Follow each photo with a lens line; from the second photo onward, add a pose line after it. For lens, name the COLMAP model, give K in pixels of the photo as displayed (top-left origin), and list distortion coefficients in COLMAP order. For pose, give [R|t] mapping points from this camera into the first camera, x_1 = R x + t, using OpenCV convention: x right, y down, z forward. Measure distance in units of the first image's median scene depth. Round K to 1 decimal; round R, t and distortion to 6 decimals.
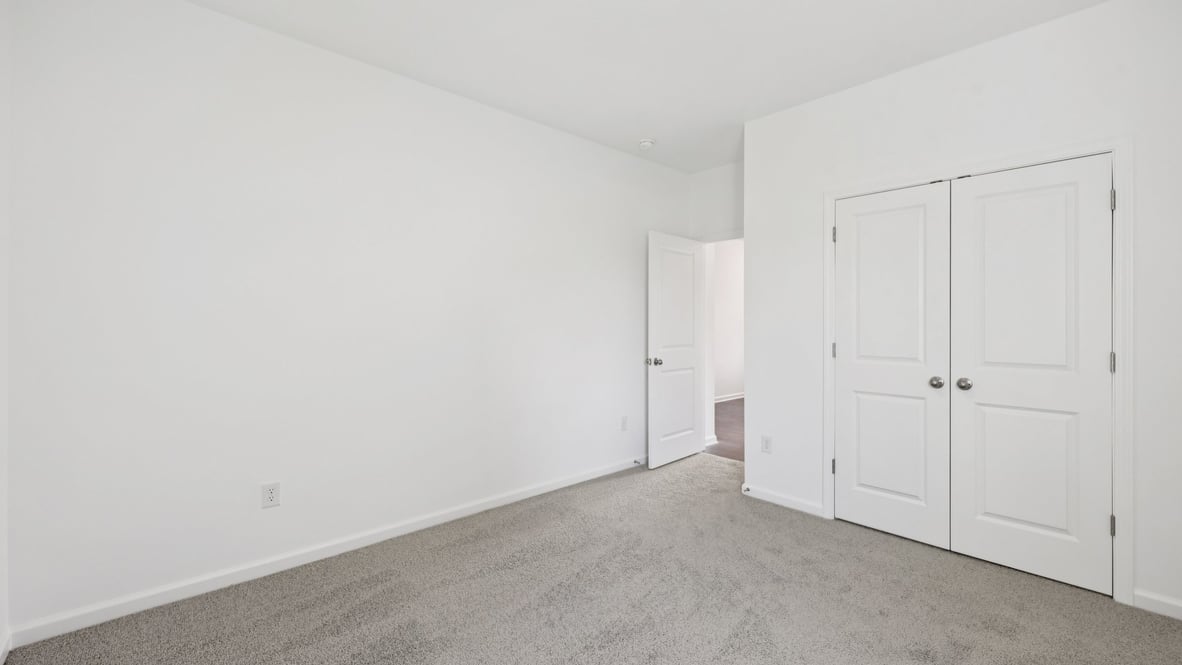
lens RADIAL K [[471.8, 0, 594.3], [0, 471.8, 335.5], [0, 0, 1]] dist [-0.001518, 0.000202]
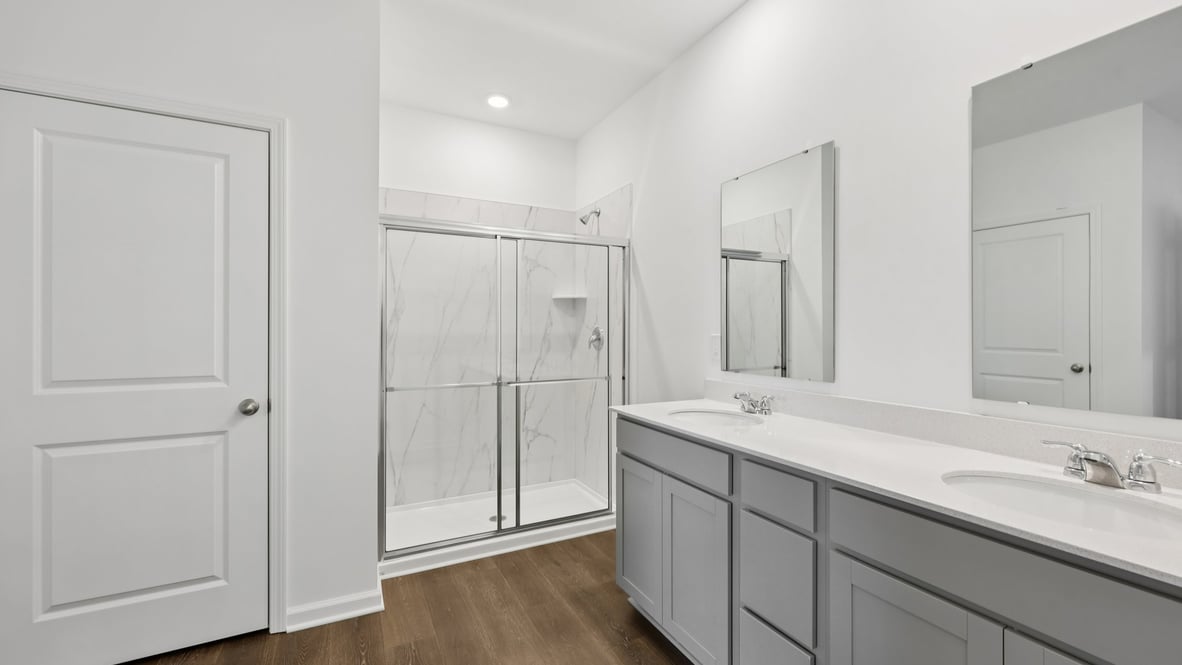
lens RADIAL K [[471.8, 0, 594.3], [0, 471.8, 335.5], [0, 0, 1]] dist [-0.001518, 0.000202]
pose [[-0.092735, 0.016829, 0.995549, -0.080169], [0.011042, 0.999813, -0.015872, 0.004298], [-0.995630, 0.009521, -0.092903, 0.496268]]
